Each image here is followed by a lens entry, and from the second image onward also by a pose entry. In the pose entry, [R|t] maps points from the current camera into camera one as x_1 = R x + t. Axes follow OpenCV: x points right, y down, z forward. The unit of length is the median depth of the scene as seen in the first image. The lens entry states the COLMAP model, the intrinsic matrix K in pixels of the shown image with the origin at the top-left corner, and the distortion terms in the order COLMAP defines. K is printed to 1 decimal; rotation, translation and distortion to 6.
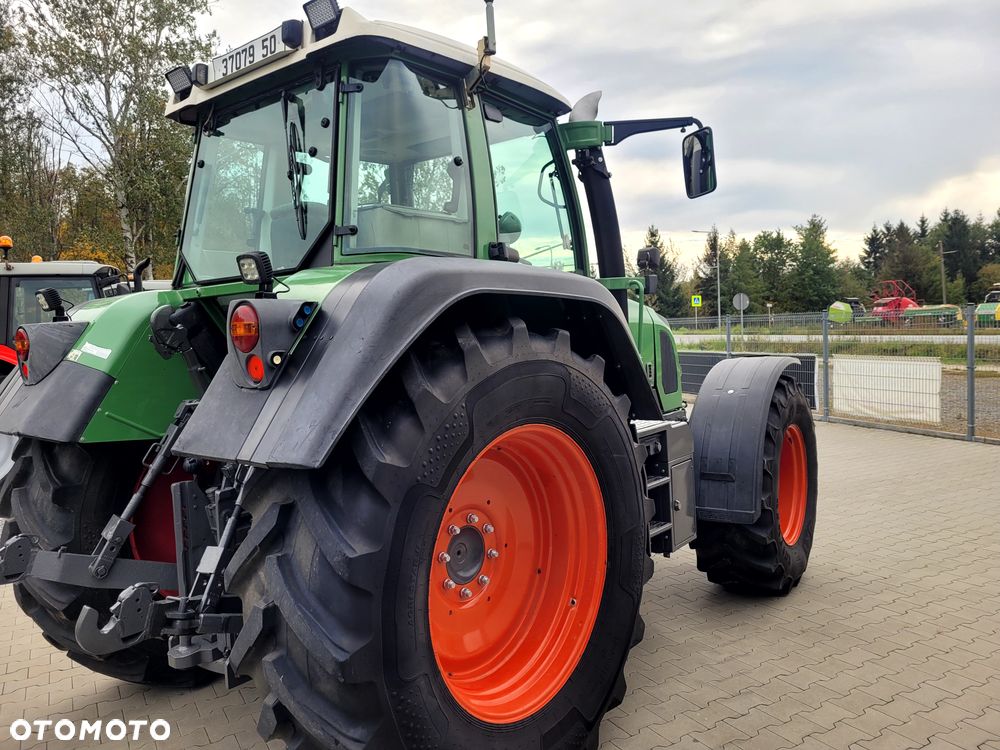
lens RADIAL K [[752.6, 0, 505.4], [0, 752.6, 360.9], [0, 0, 1]] dist [0.040538, -0.009035]
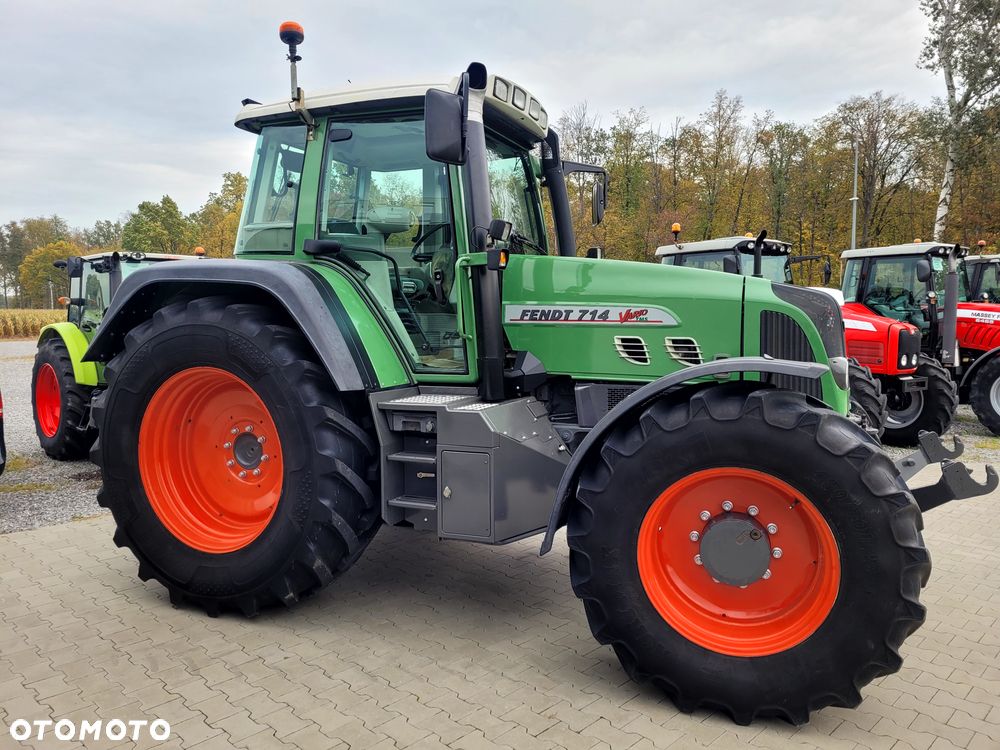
lens RADIAL K [[747.9, 0, 499.5], [0, 747.9, 369.5], [0, 0, 1]] dist [0.041497, -0.000642]
pose [[0.273270, 0.112319, -0.955358, 1.361660], [-0.051080, 0.993453, 0.102187, -0.080072], [0.960580, 0.020875, 0.277218, 0.949258]]
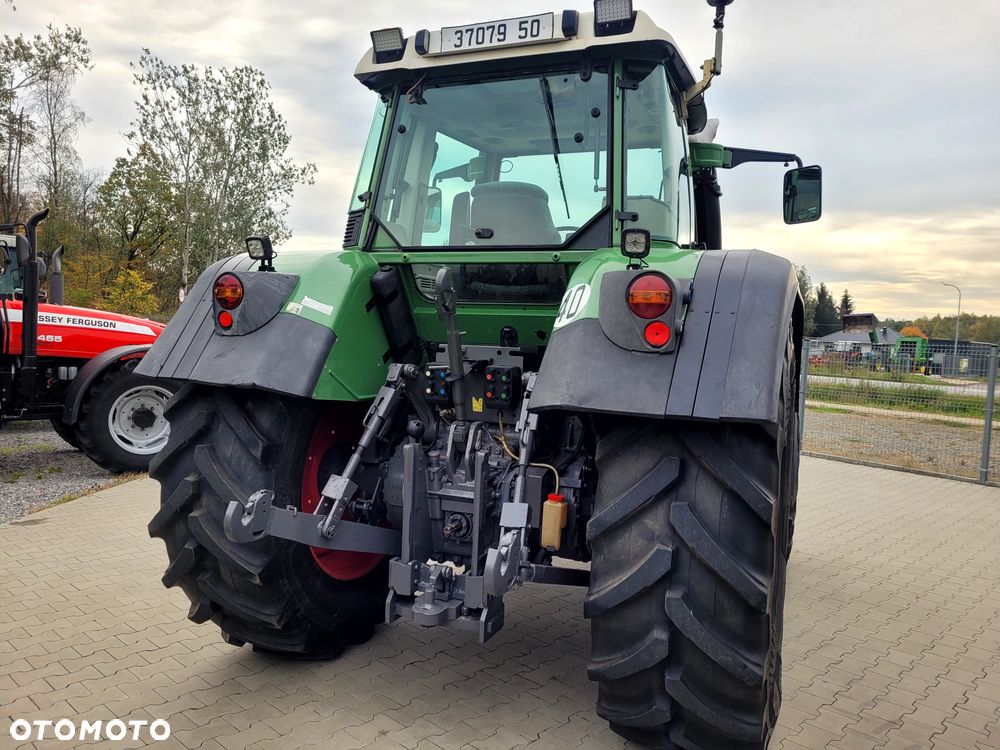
lens RADIAL K [[748.6, 0, 499.7], [0, 748.6, 371.1], [0, 0, 1]] dist [0.042628, -0.005558]
pose [[0.956304, 0.071106, 0.283596, -0.580518], [-0.071749, 0.997390, -0.008135, 0.060542], [-0.283435, -0.012568, 0.958909, 0.015814]]
